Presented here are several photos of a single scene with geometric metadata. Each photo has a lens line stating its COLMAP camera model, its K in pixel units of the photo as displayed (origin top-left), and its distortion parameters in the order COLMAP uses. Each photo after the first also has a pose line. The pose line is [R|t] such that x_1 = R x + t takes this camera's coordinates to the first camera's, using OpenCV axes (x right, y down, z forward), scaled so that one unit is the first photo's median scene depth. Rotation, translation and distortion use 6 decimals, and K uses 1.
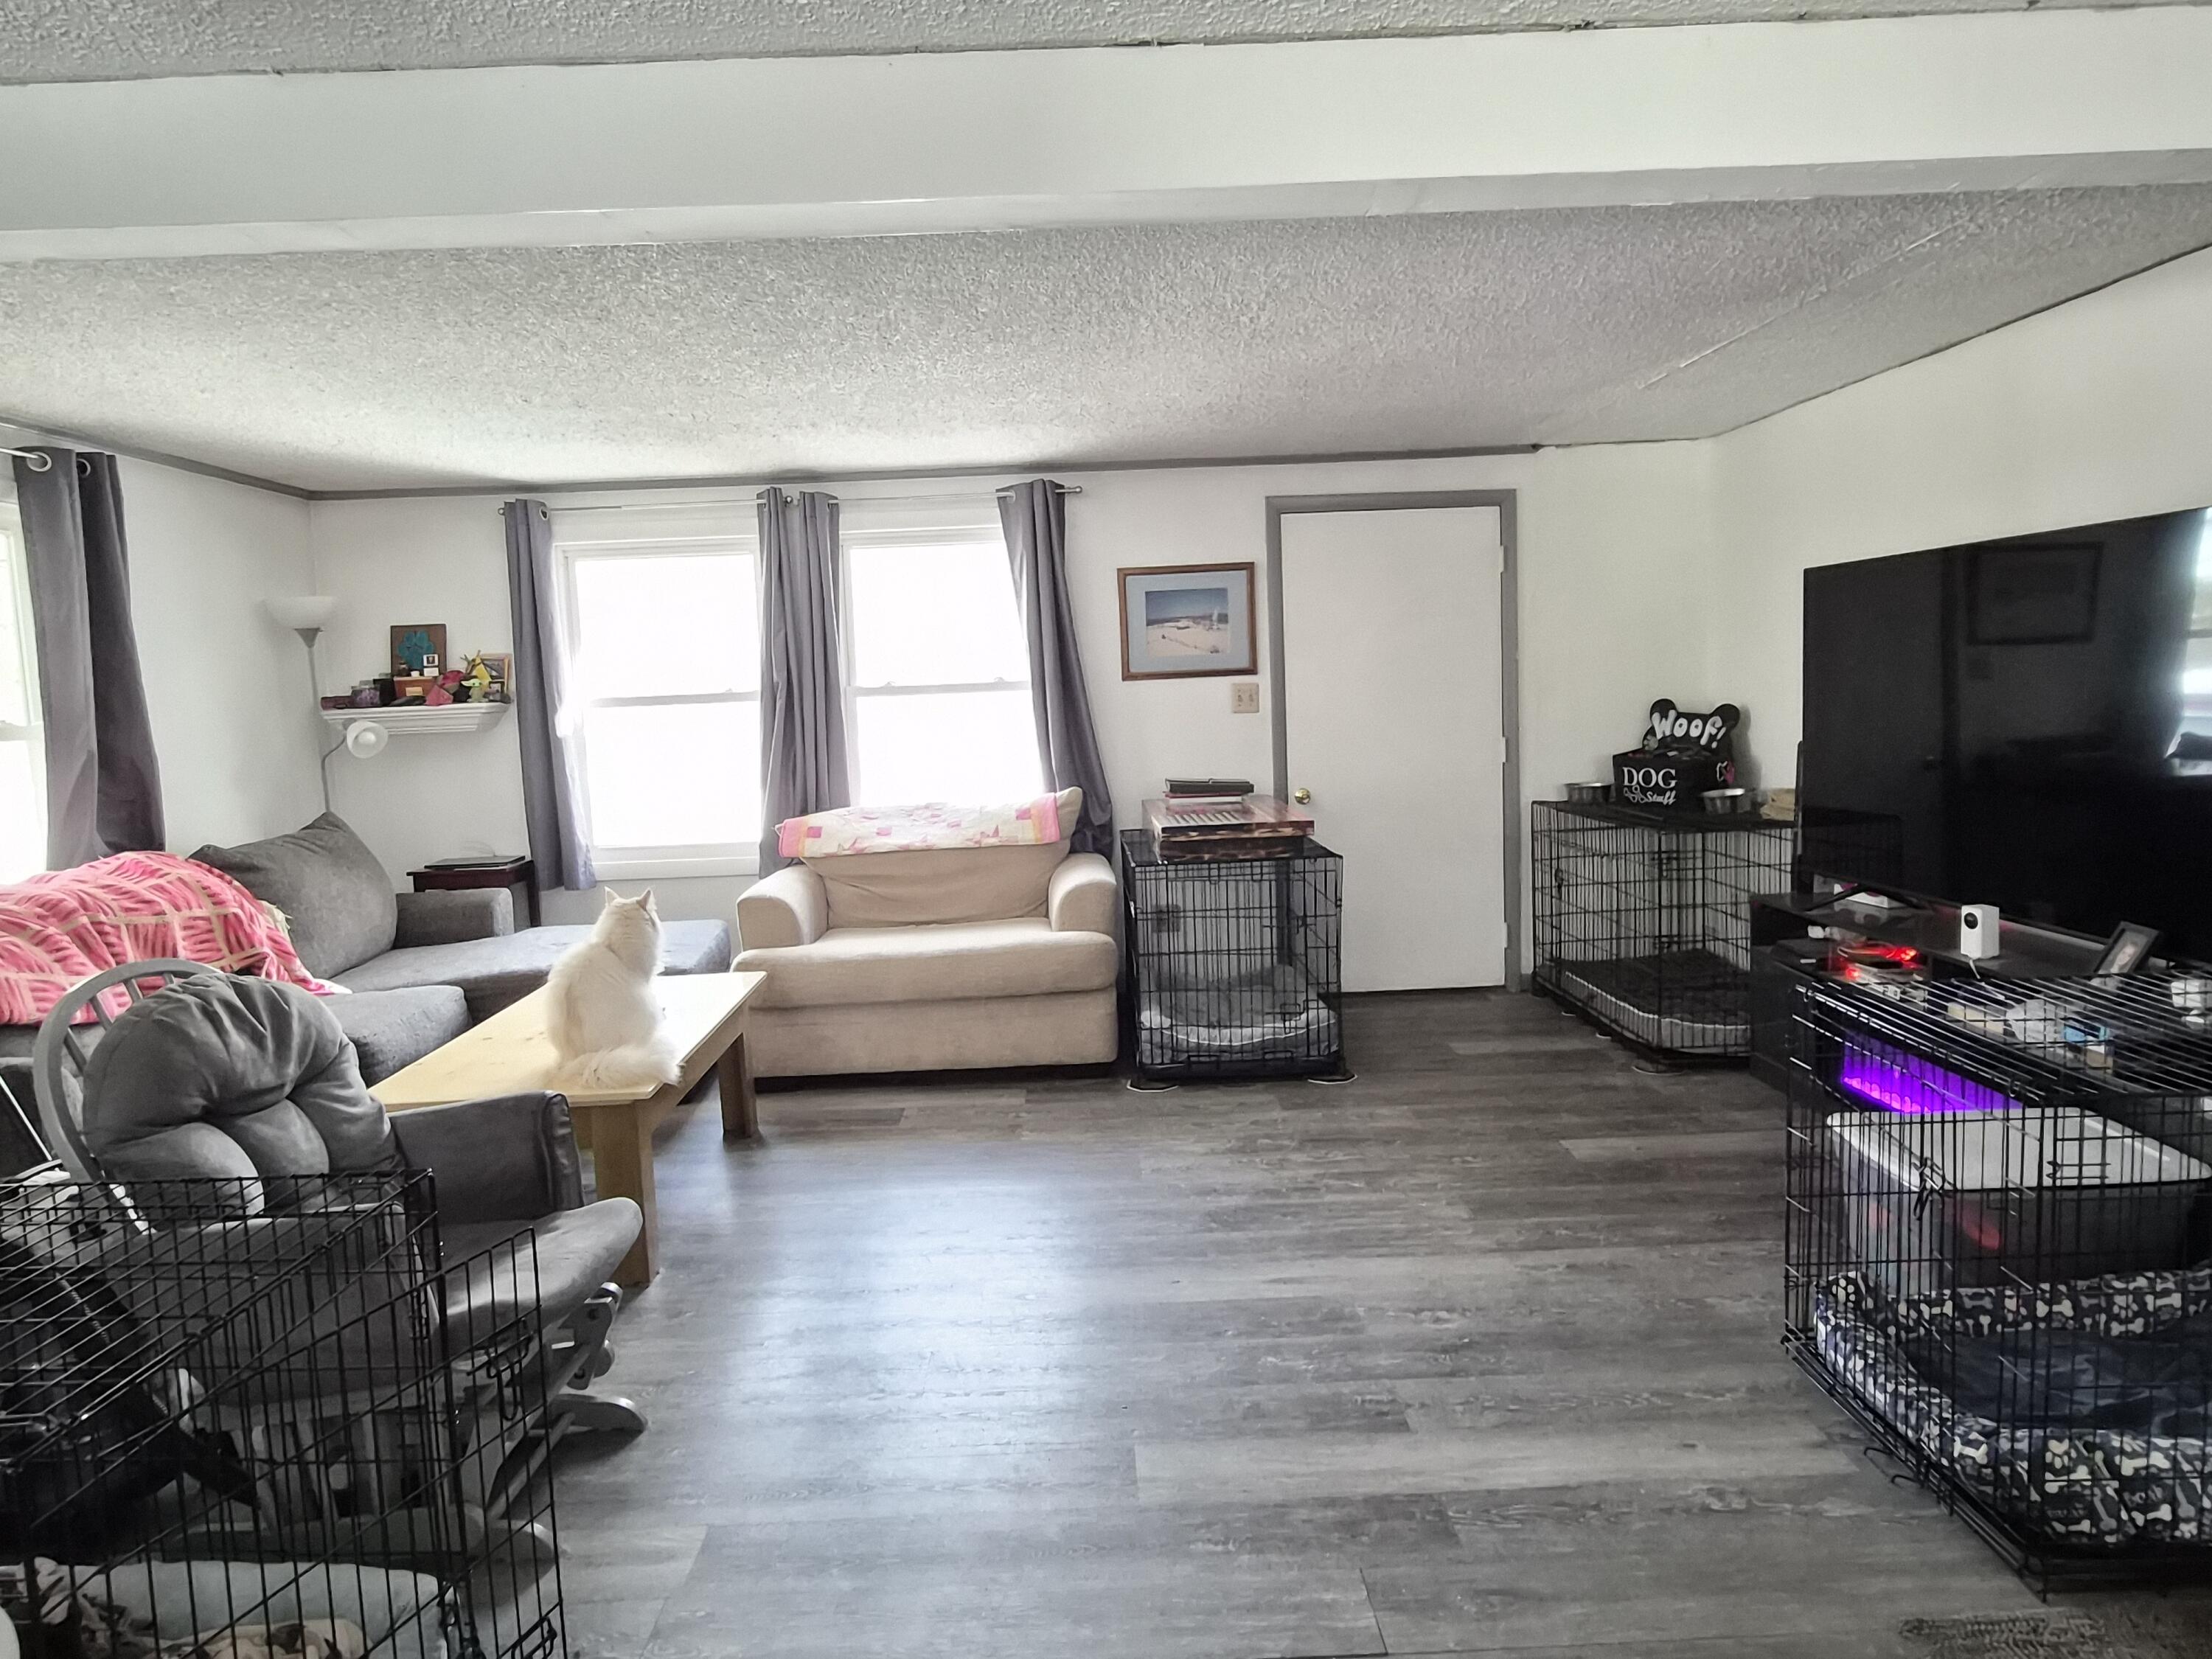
lens RADIAL K [[1328.0, 0, 1106.0], [0, 1328.0, 829.5], [0, 0, 1]] dist [-0.004769, -0.002946]
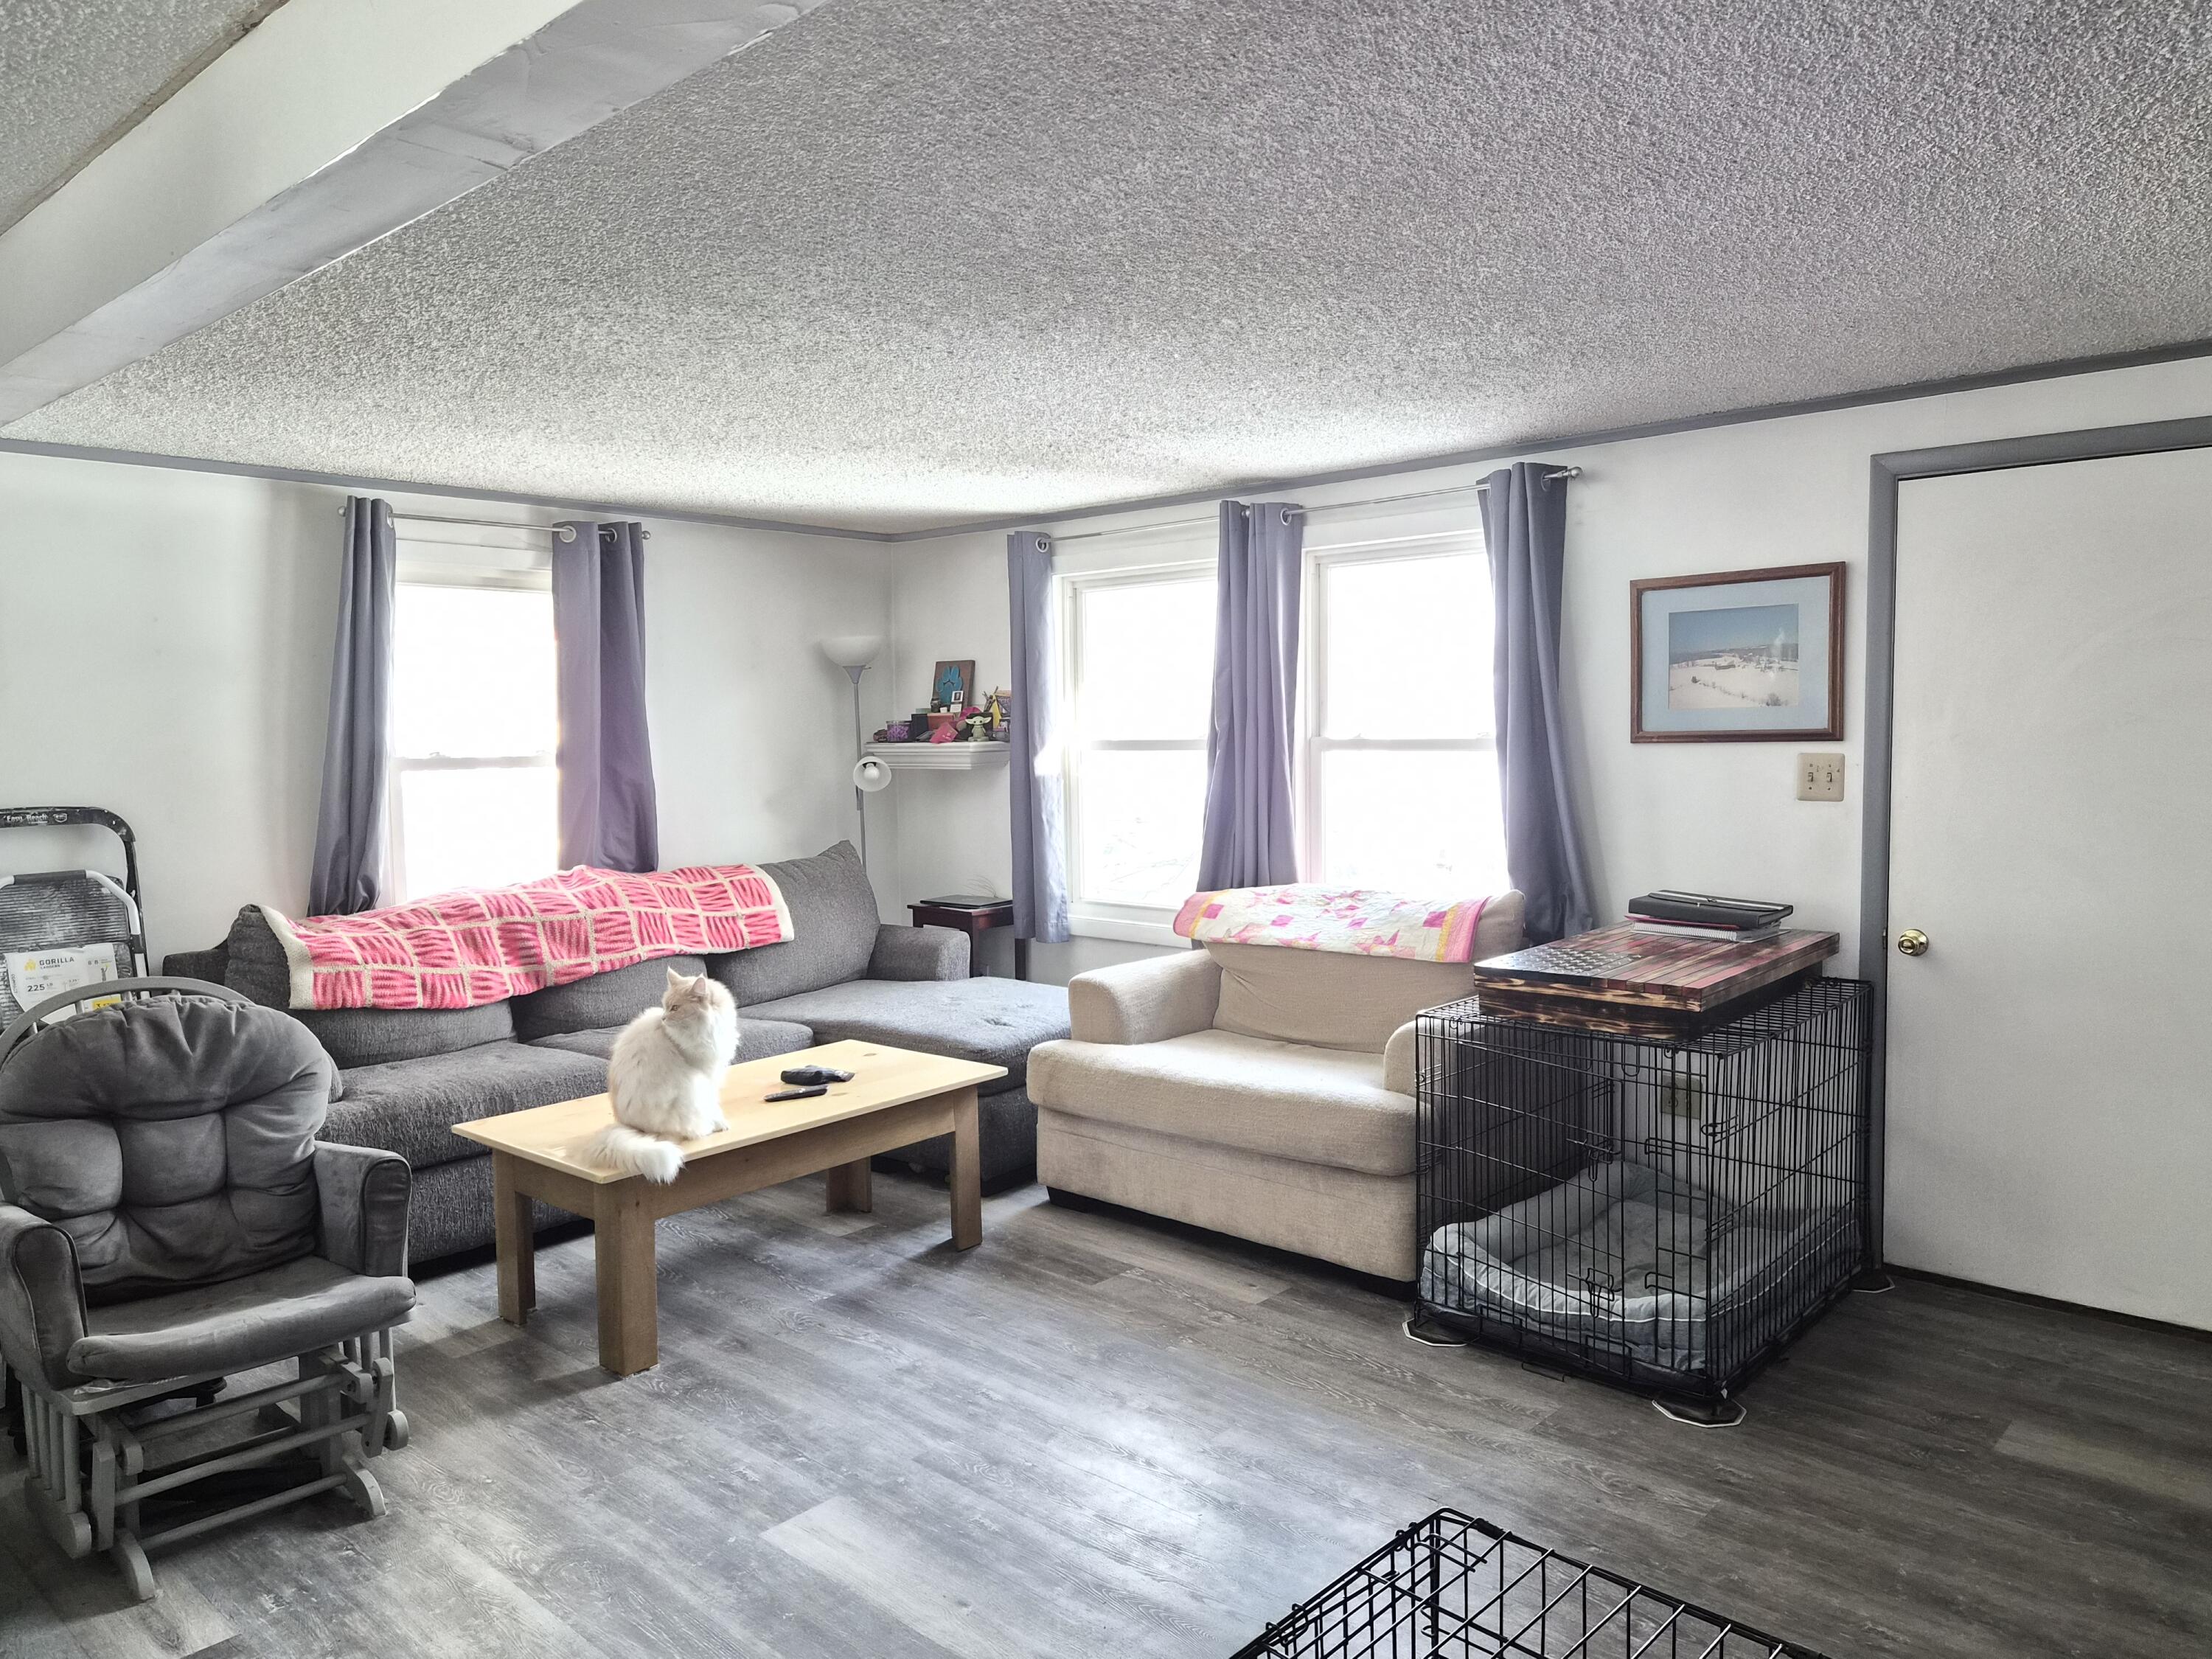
lens RADIAL K [[1537.0, 0, 1106.0], [0, 1537.0, 829.5], [0, 0, 1]] dist [0.091553, -0.081336]
pose [[0.729111, 0.076957, -0.680055, 0.373317], [-0.088409, 0.995923, 0.017915, -0.058676], [0.678661, 0.047061, 0.732942, 0.229108]]
